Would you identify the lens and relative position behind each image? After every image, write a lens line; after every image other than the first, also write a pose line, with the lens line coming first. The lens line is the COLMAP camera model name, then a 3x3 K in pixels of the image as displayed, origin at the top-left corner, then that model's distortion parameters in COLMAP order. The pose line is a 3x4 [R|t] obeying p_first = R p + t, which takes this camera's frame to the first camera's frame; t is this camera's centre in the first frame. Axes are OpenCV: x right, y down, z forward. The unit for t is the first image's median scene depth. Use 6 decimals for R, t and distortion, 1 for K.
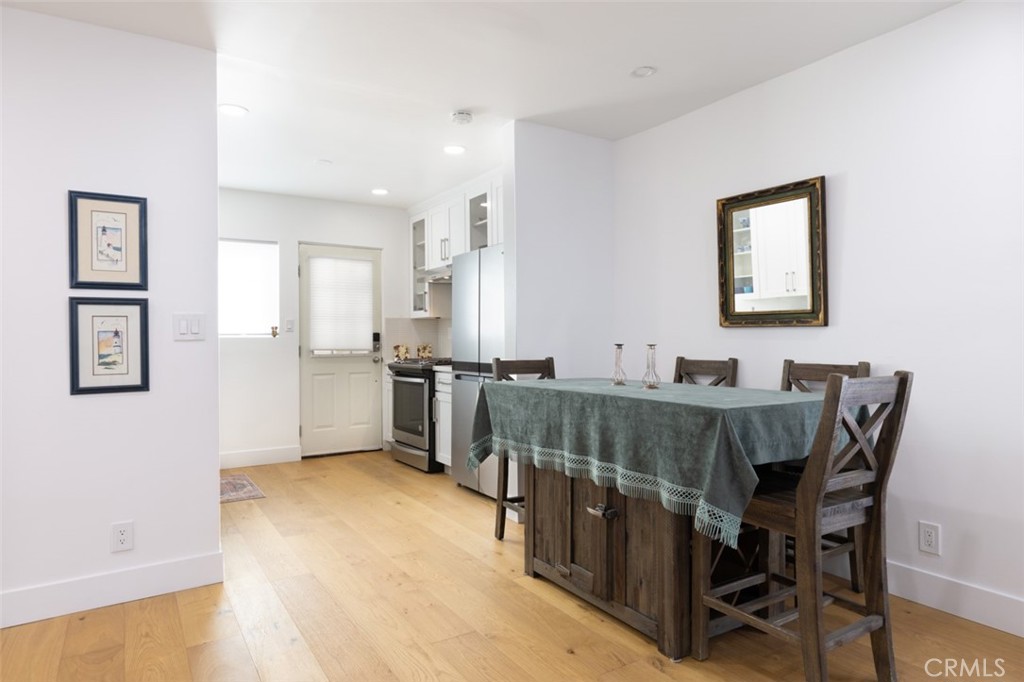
lens RADIAL K [[628.8, 0, 514.2], [0, 628.8, 336.9], [0, 0, 1]] dist [-0.006359, -0.000205]
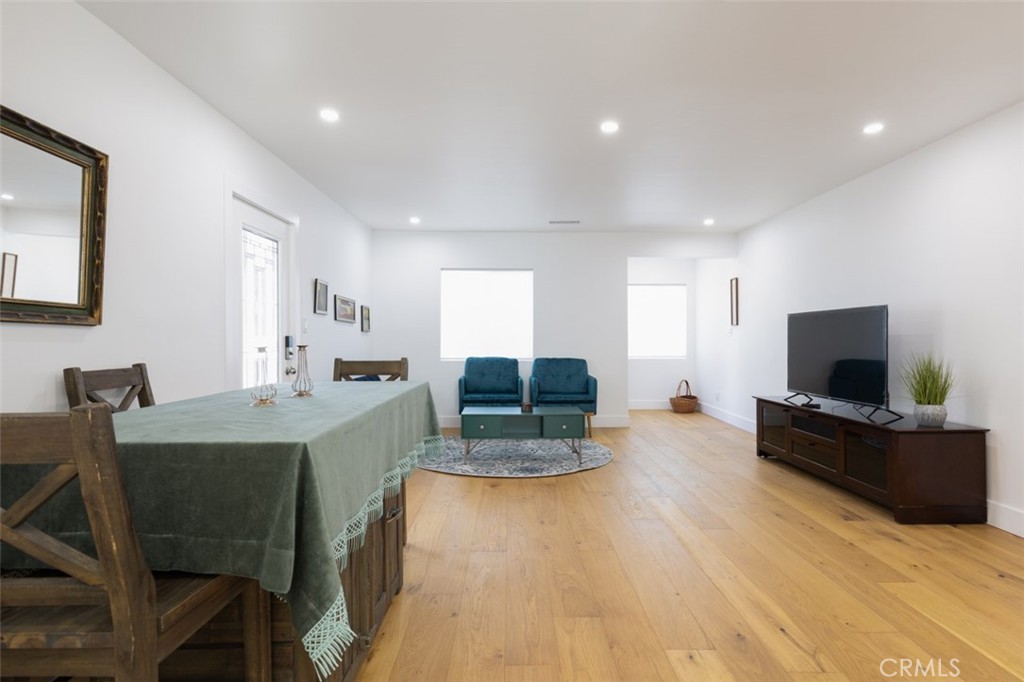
lens RADIAL K [[488.7, 0, 517.4], [0, 488.7, 341.3], [0, 0, 1]] dist [0.002319, -0.000030]
pose [[-0.845085, 0.006786, 0.534589, -0.178599], [0.002374, 0.999957, -0.008942, 0.005819], [-0.534626, -0.006287, -0.845065, 0.626038]]
